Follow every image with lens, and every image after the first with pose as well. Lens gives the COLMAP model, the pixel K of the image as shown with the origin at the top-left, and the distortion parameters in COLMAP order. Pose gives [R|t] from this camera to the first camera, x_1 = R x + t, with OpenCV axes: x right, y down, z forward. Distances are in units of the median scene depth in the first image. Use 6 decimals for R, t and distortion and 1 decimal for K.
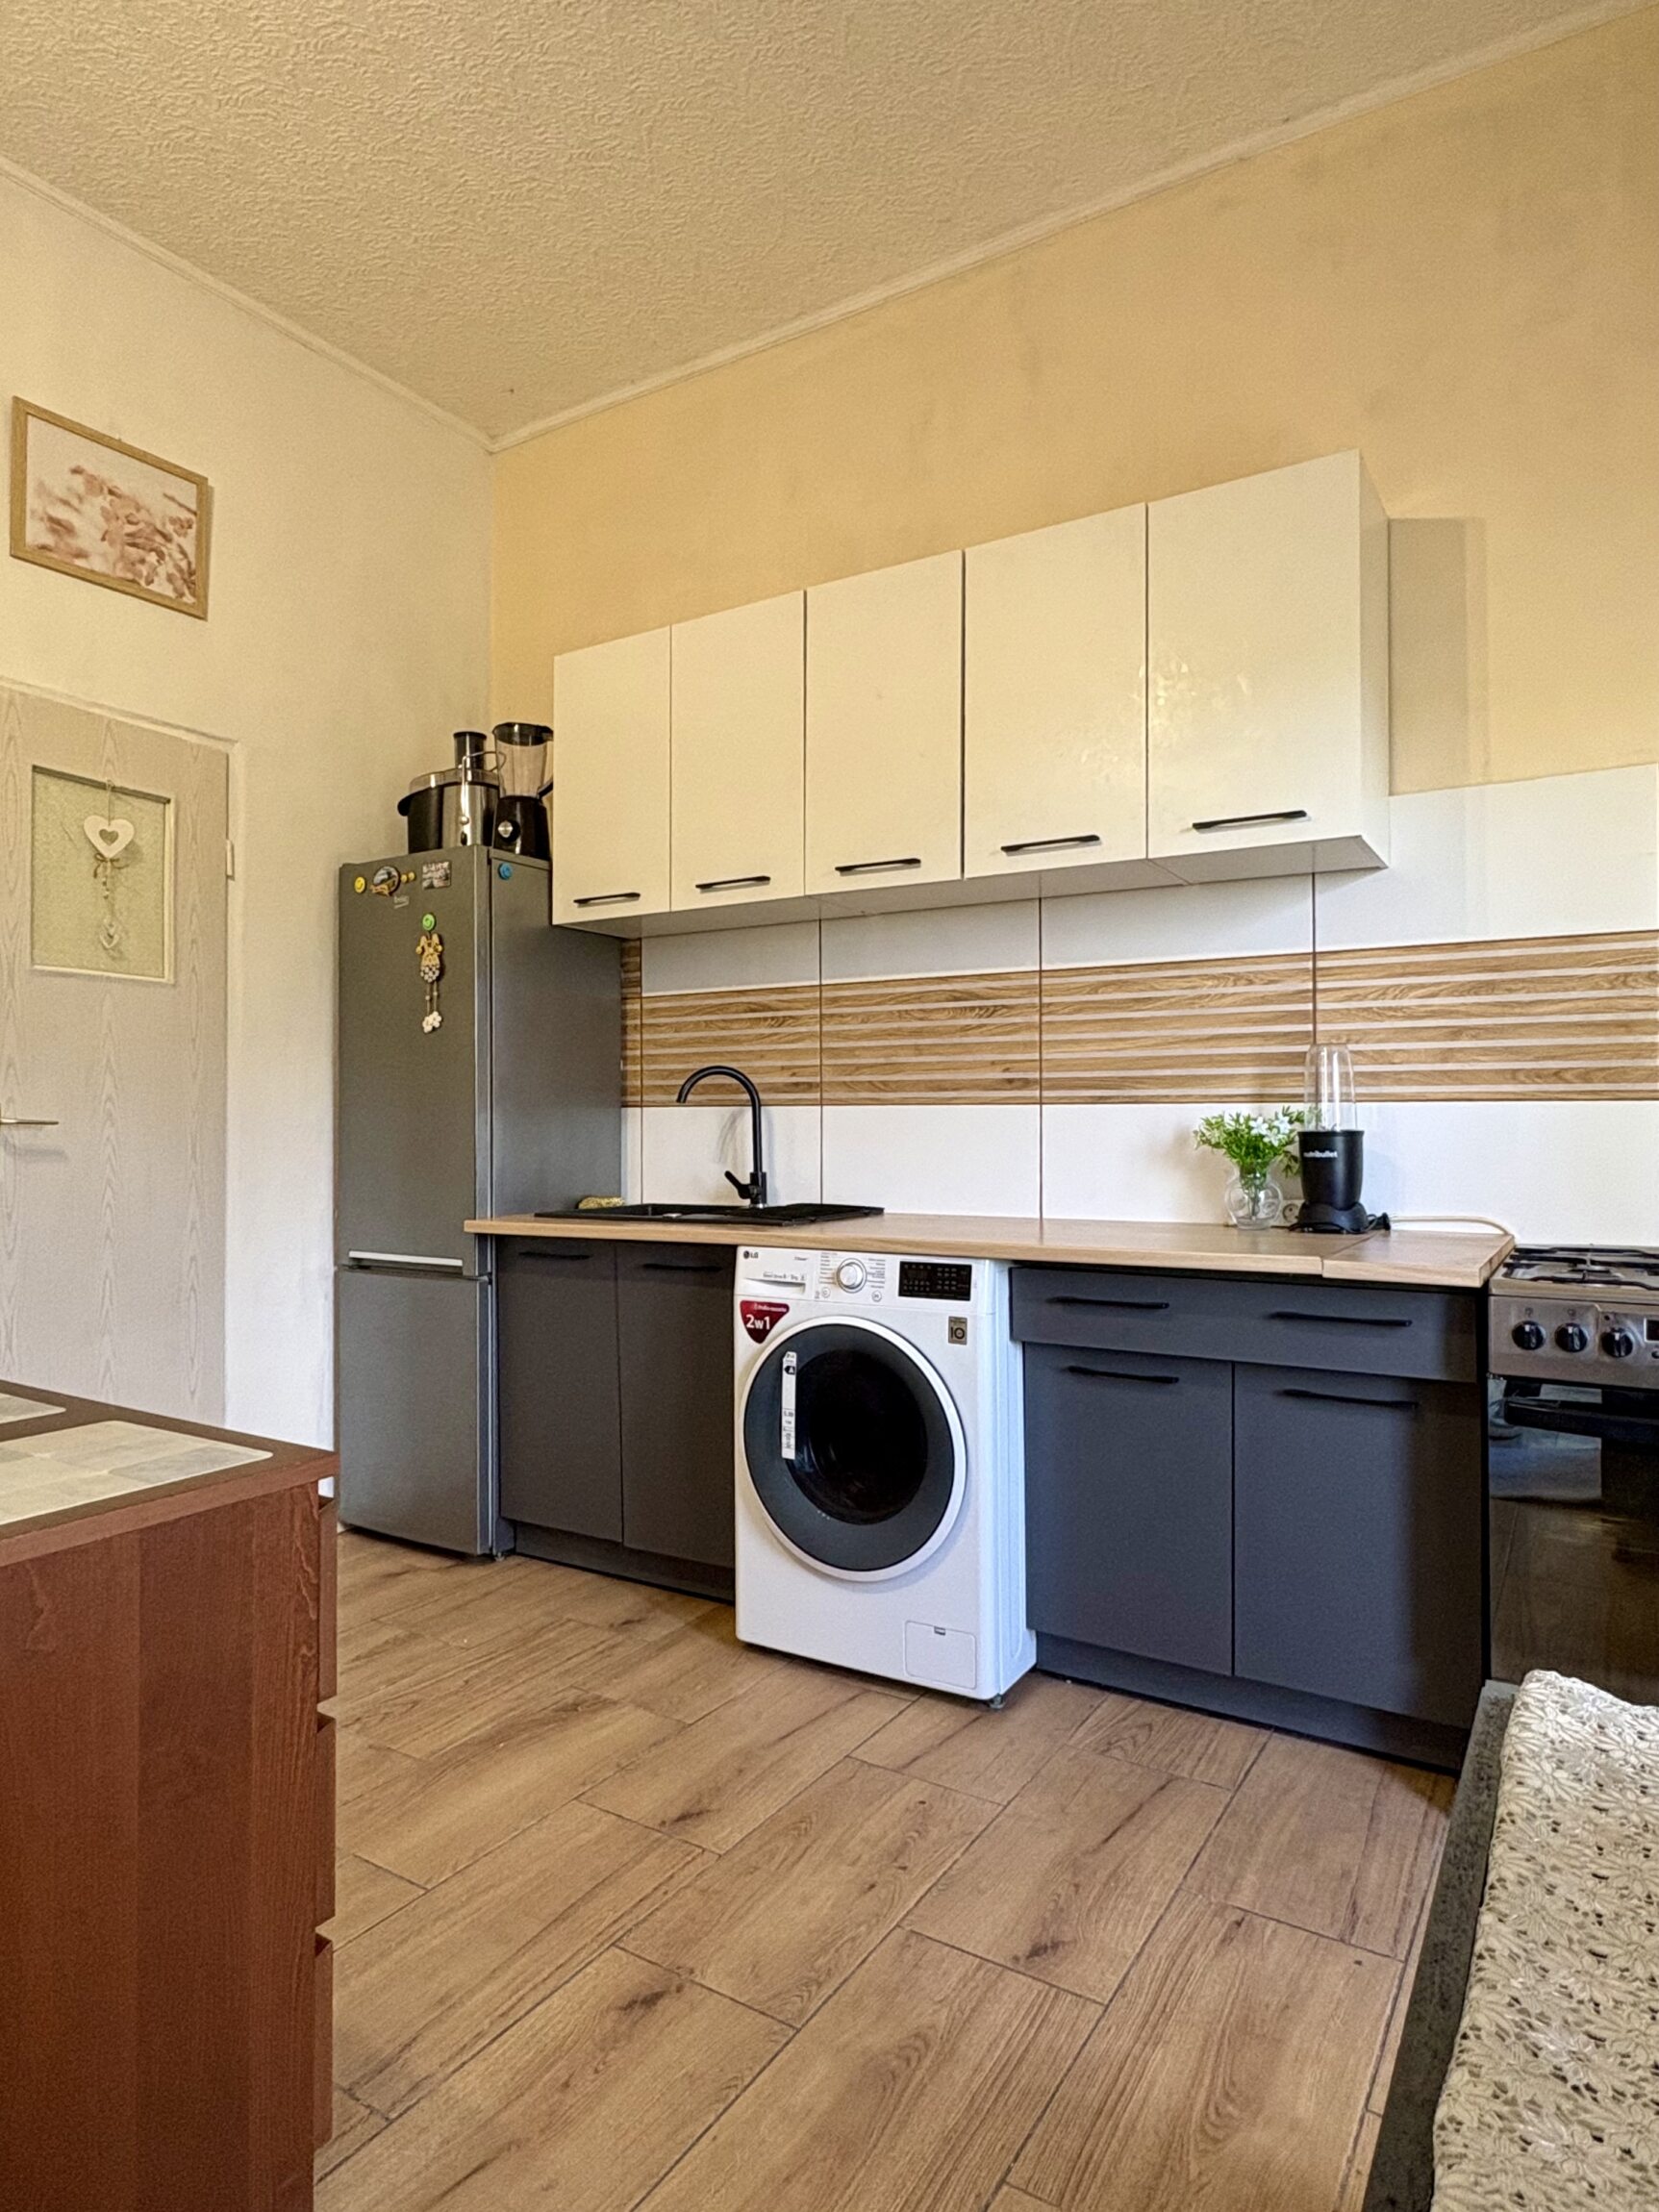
lens RADIAL K [[1241.3, 0, 832.7], [0, 1241.3, 1108.0], [0, 0, 1]] dist [0.001196, 0.001208]
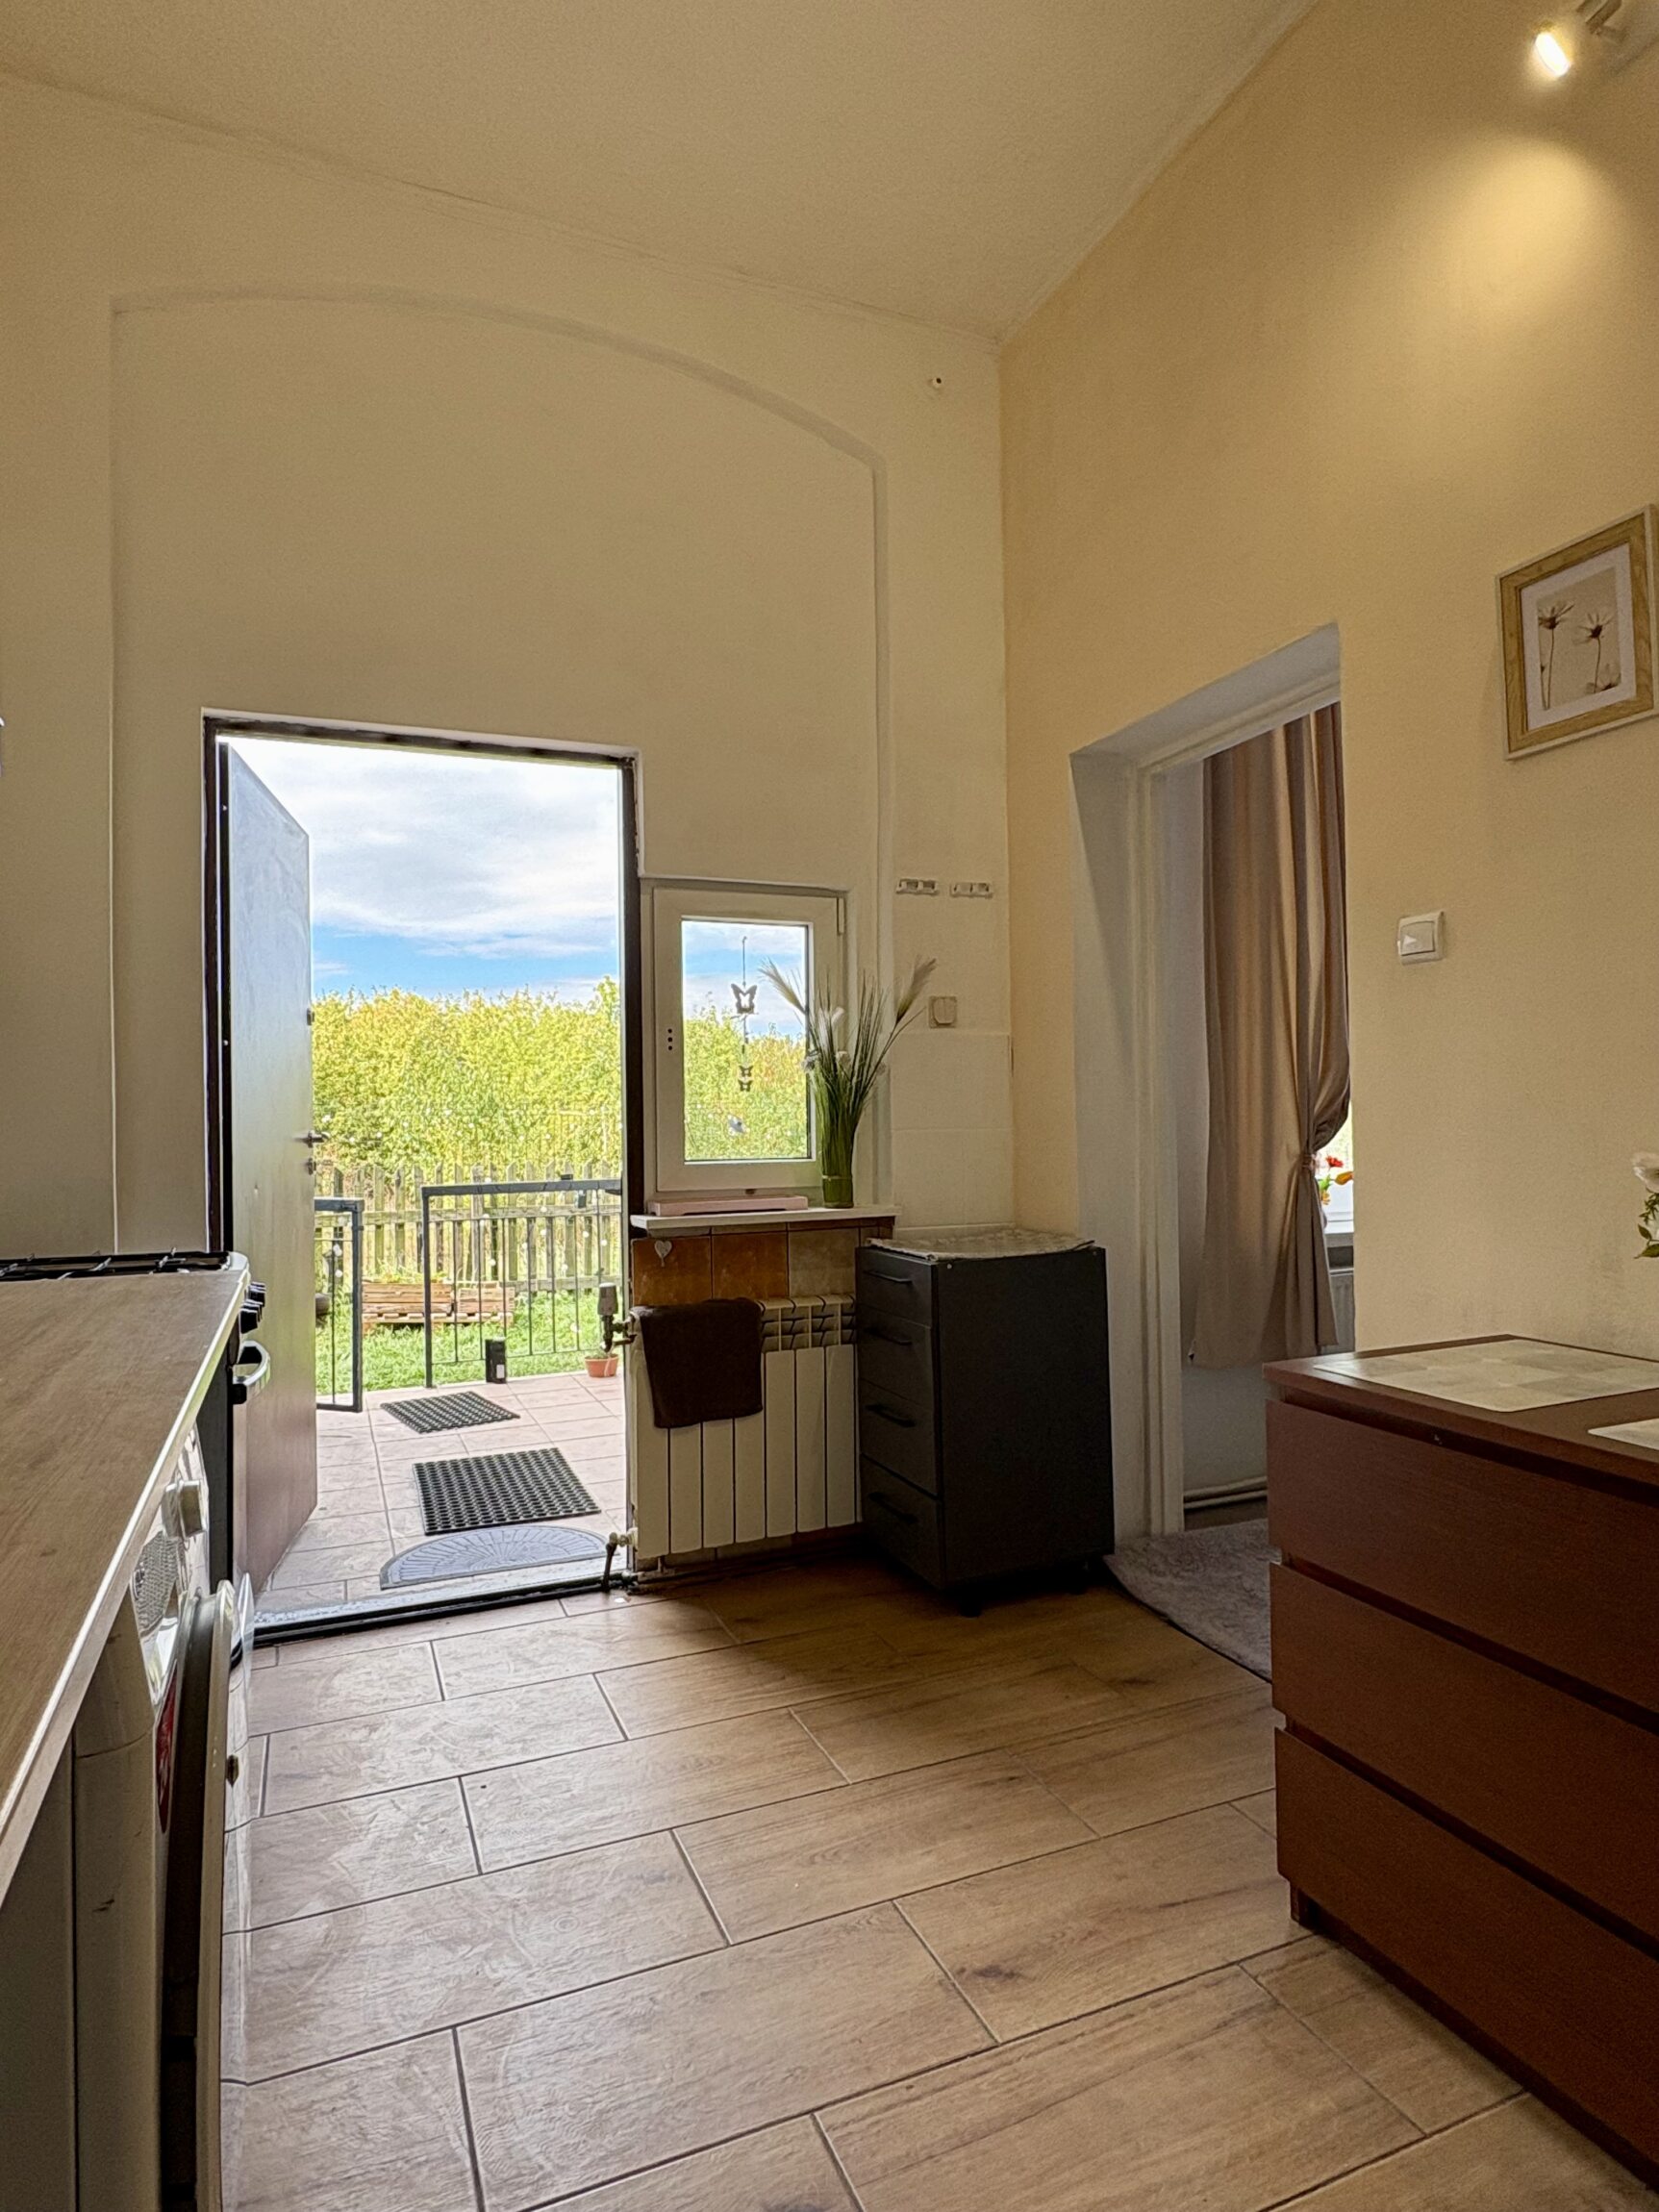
lens RADIAL K [[1241.3, 0, 829.6], [0, 1241.3, 1103.0], [0, 0, 1]] dist [0.001196, 0.001208]
pose [[-0.813279, 0.014359, 0.581697, -0.651619], [0.005047, 0.999832, -0.017624, 0.014979], [-0.581852, -0.011397, -0.813215, 1.937248]]
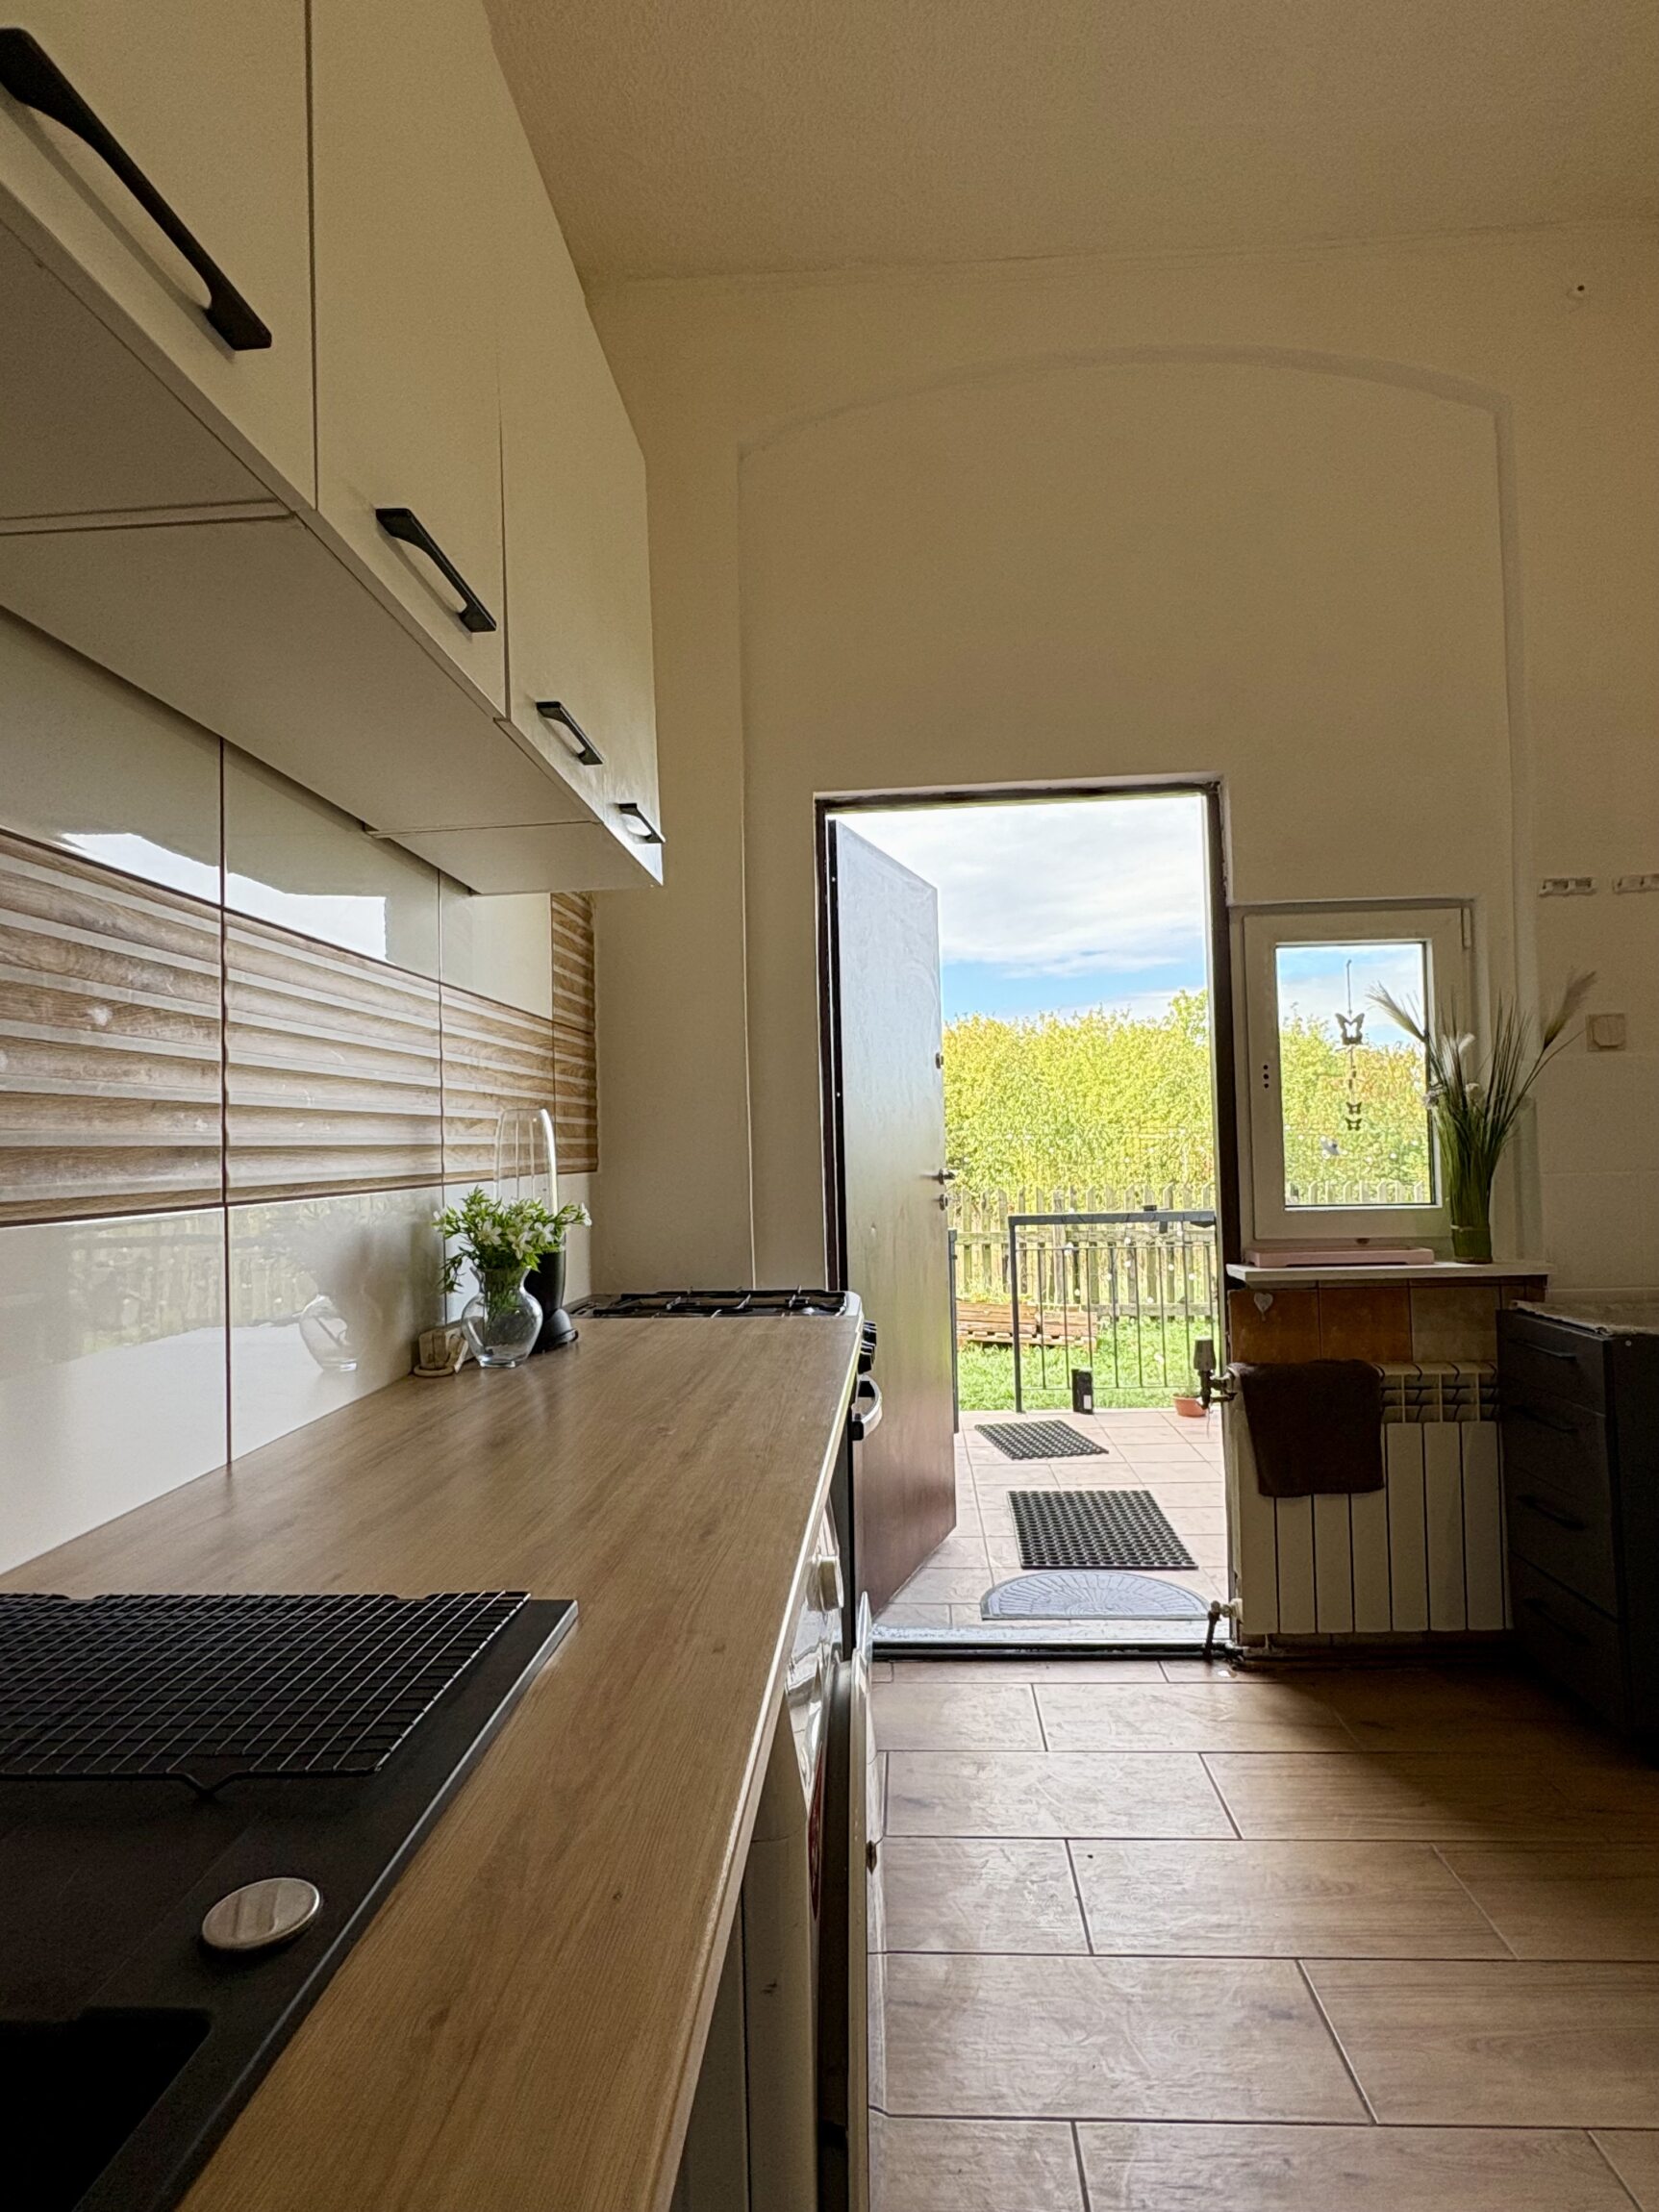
lens RADIAL K [[1241.3, 0, 832.4], [0, 1241.3, 1106.4], [0, 0, 1]] dist [0.001196, 0.001208]
pose [[-0.476525, 0.034607, 0.878480, -0.608820], [0.013500, 0.999395, -0.032048, -0.029947], [-0.879057, -0.003412, -0.476704, 1.926099]]
